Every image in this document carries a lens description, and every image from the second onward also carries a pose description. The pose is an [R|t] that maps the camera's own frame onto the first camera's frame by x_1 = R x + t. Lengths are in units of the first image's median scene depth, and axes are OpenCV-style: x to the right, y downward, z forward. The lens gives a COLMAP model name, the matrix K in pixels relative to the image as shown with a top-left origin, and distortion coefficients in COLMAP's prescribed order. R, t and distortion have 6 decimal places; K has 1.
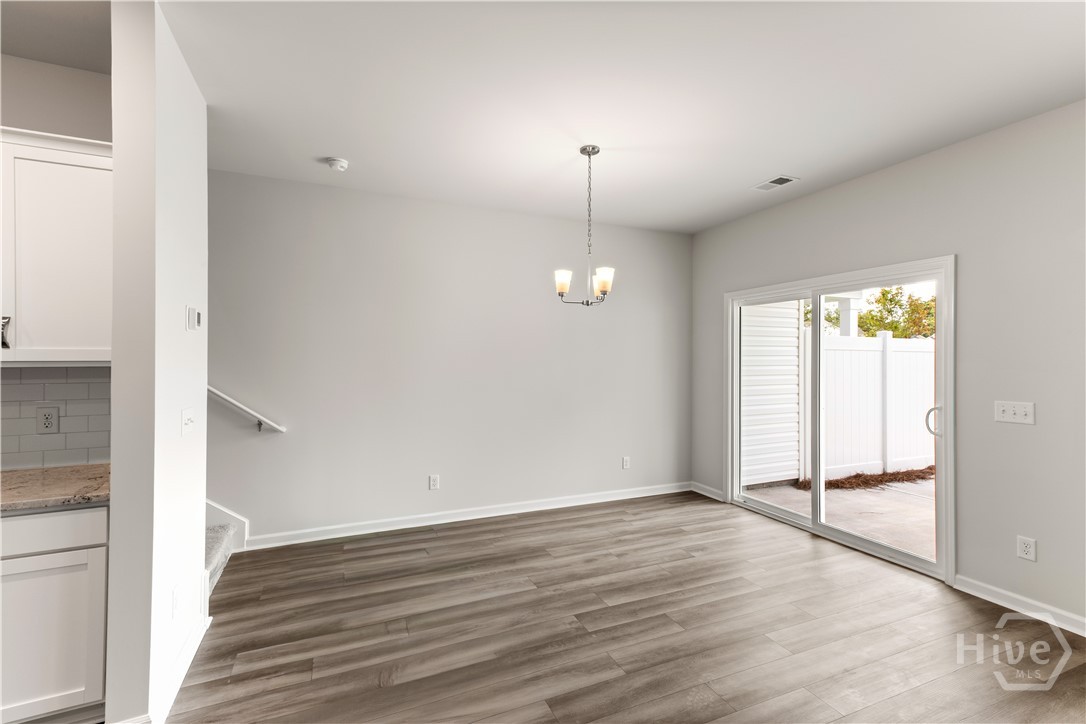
lens RADIAL K [[481.6, 0, 538.5], [0, 481.6, 364.1], [0, 0, 1]] dist [0.010331, 0.000424]
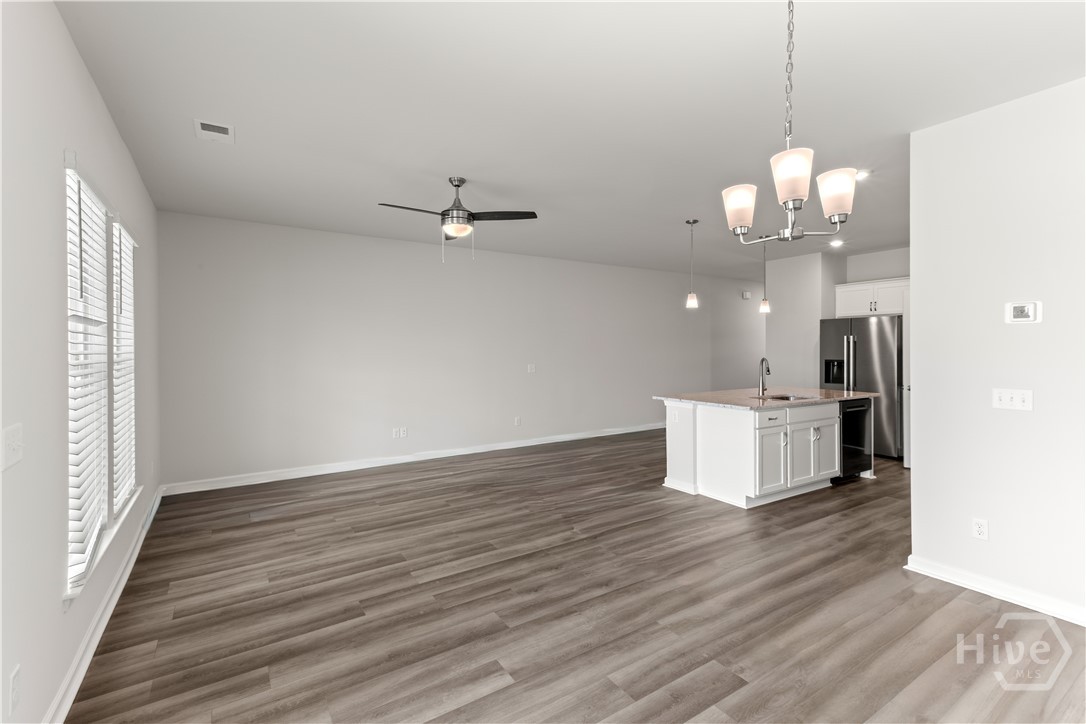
lens RADIAL K [[481.6, 0, 543.3], [0, 481.6, 353.2], [0, 0, 1]] dist [0.010331, 0.000424]
pose [[-0.986873, 0.012651, -0.161000, 0.502700], [0.012675, 0.999919, 0.000875, -0.002946], [0.160998, -0.001177, -0.986954, 1.682600]]
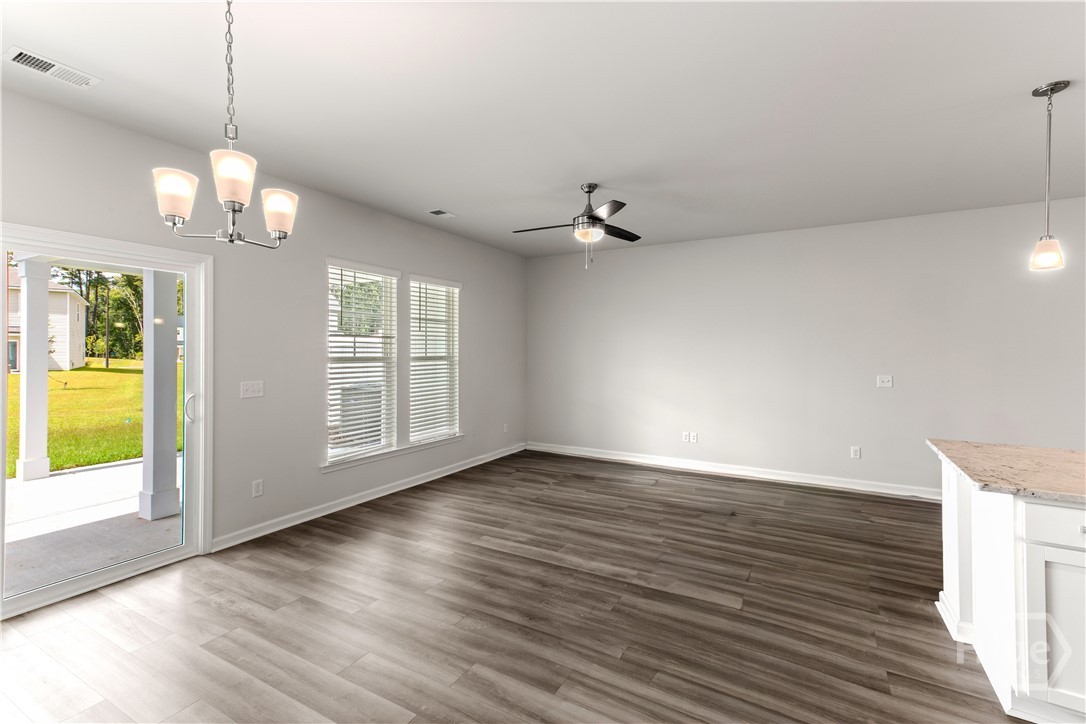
lens RADIAL K [[481.6, 0, 544.8], [0, 481.6, 352.5], [0, 0, 1]] dist [0.010331, 0.000424]
pose [[-0.600851, 0.001980, 0.799359, -0.575337], [-0.006798, 0.999948, -0.007587, -0.003633], [-0.799332, -0.009993, -0.600806, 1.205839]]
